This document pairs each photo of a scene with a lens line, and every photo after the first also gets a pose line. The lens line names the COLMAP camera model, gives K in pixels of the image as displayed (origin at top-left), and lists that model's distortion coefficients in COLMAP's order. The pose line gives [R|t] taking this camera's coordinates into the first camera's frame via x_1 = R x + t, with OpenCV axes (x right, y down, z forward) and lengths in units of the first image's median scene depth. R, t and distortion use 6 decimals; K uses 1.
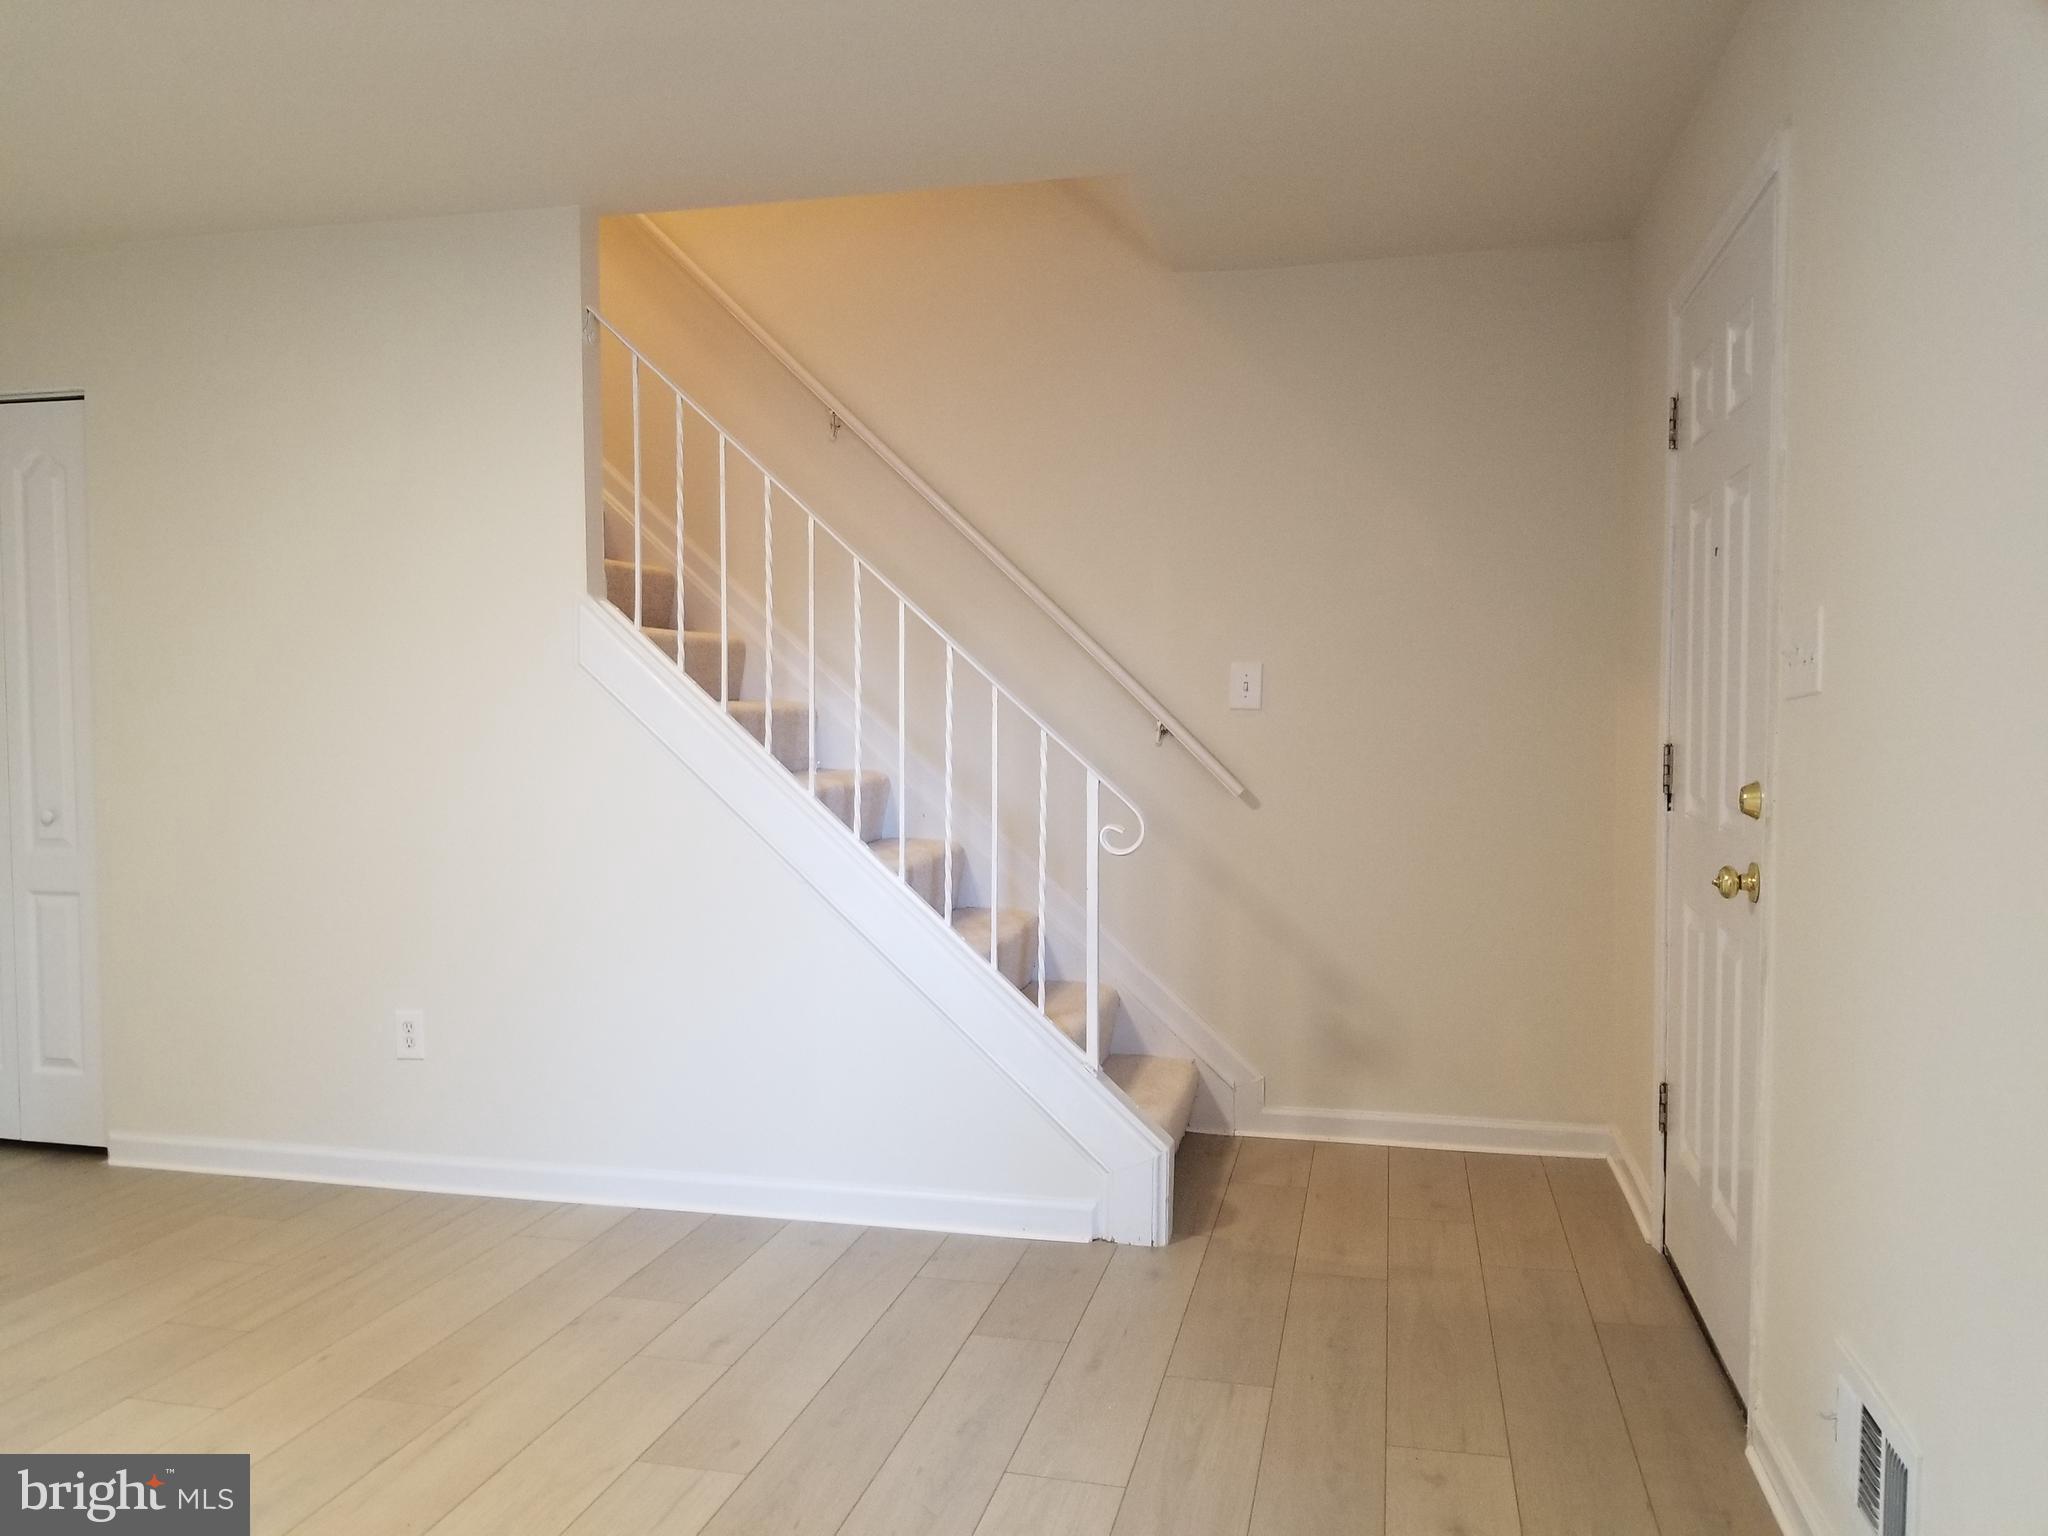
lens RADIAL K [[1593.0, 0, 957.3], [0, 1593.0, 805.6], [0, 0, 1]] dist [0.101133, -0.173759]
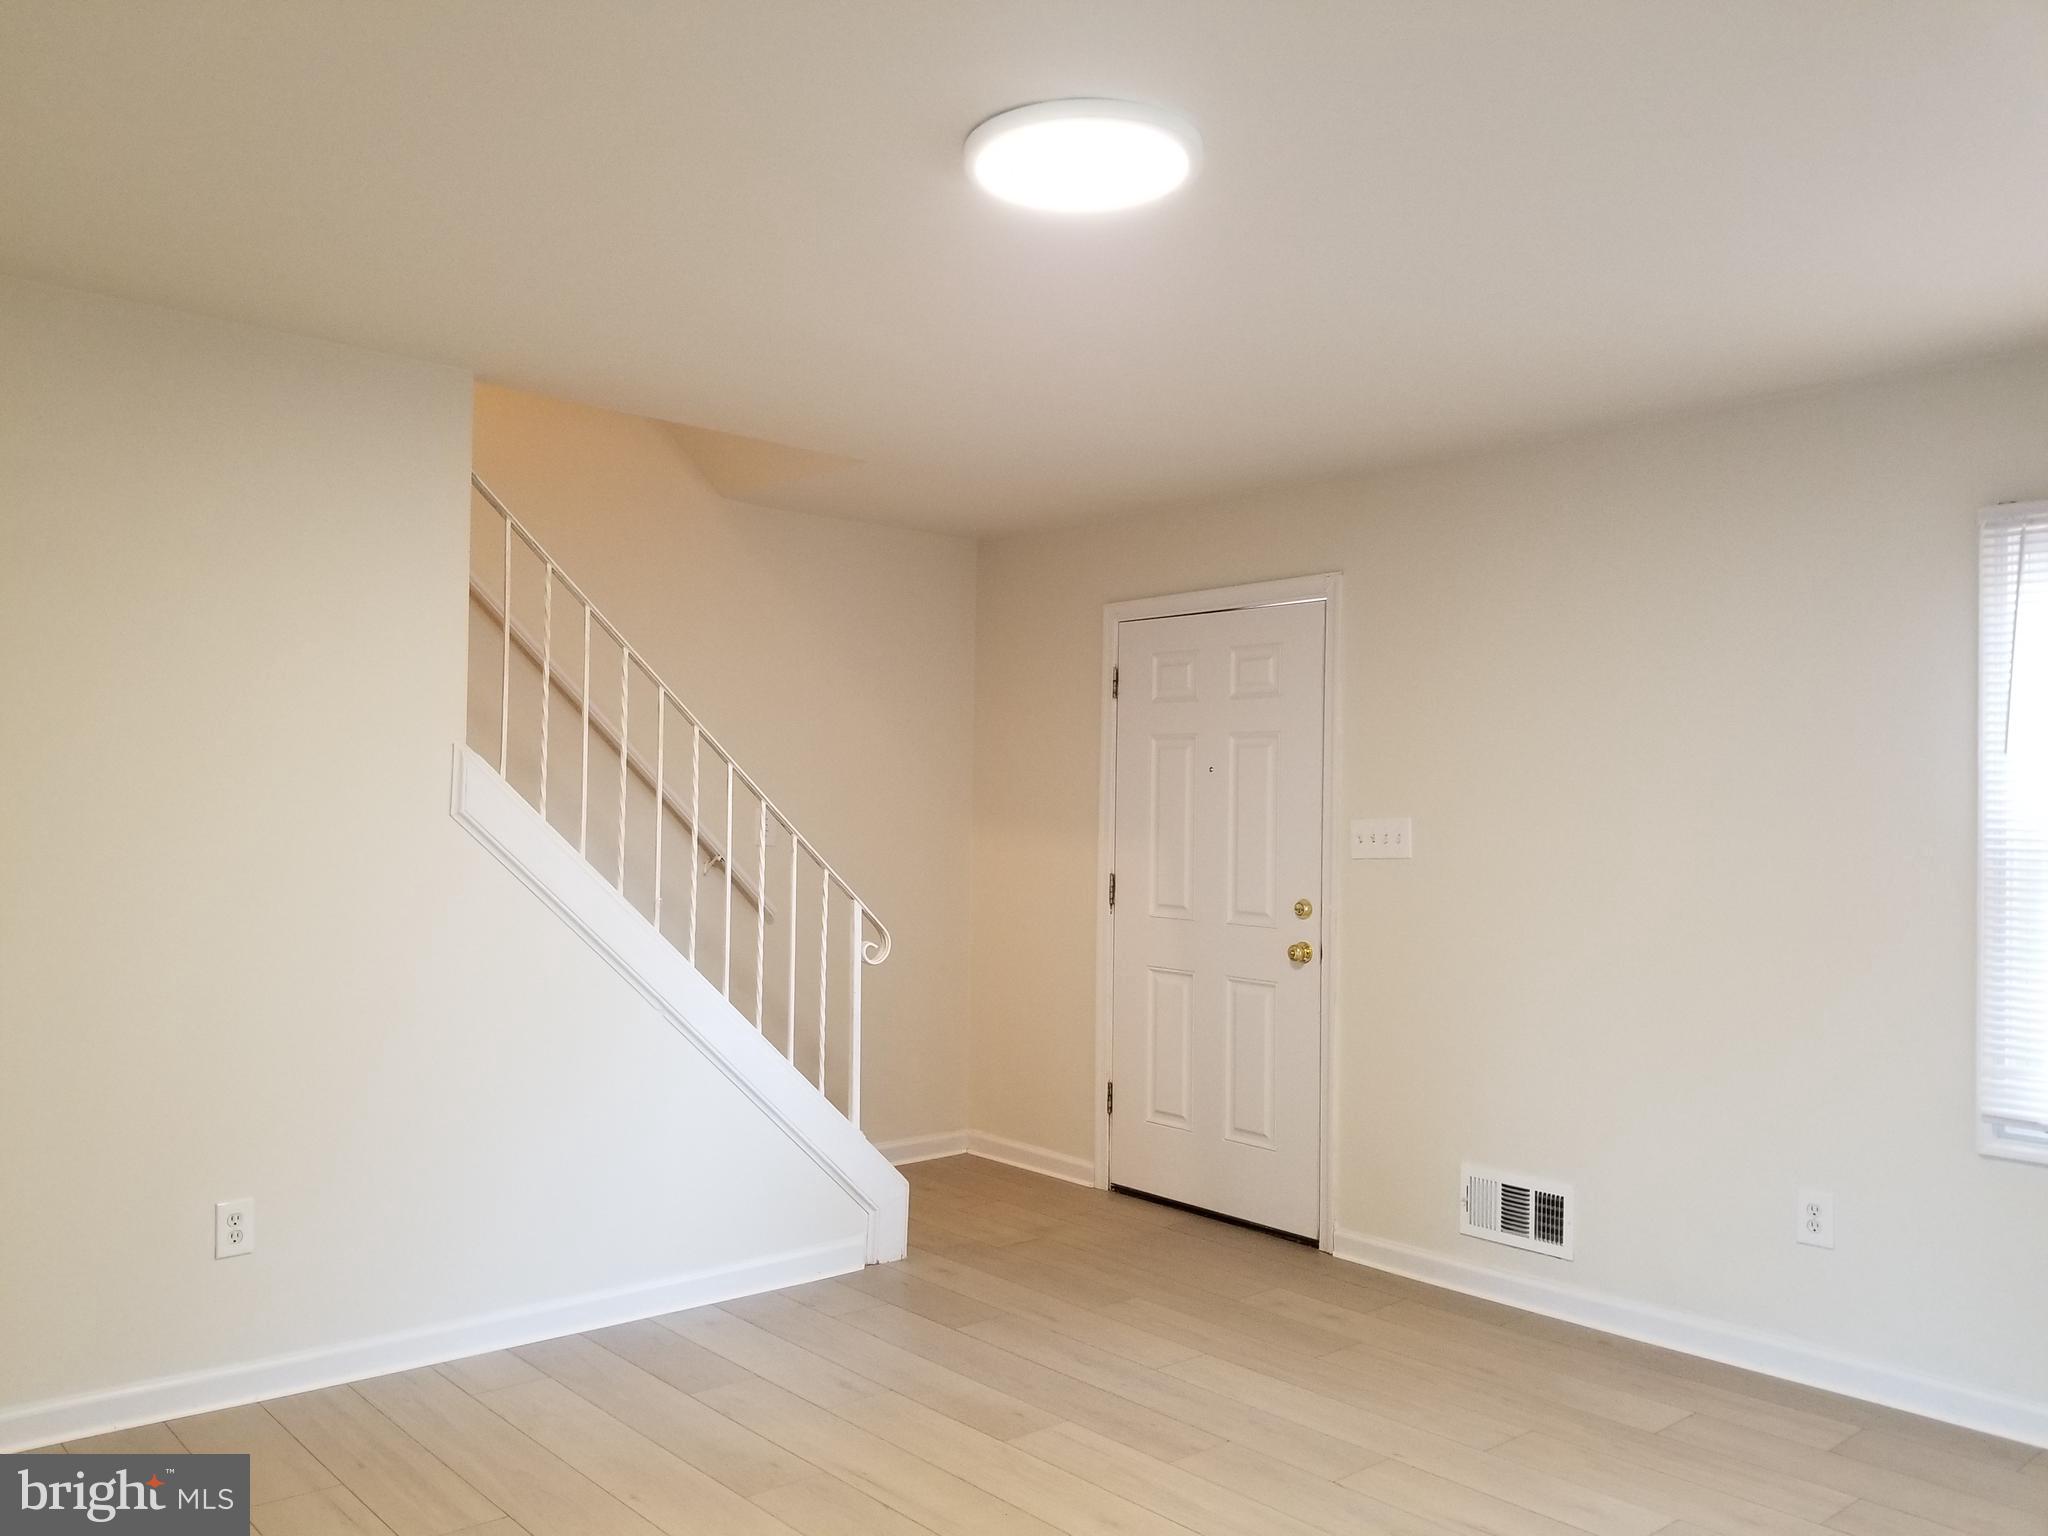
lens RADIAL K [[1622.6, 0, 973.3], [0, 1622.6, 758.1], [0, 0, 1]] dist [0.105660, -0.182327]
pose [[0.566338, 0.038141, 0.823290, -0.974947], [0.031348, 0.997209, -0.067762, -0.045389], [-0.823577, 0.064185, 0.563562, 0.161880]]
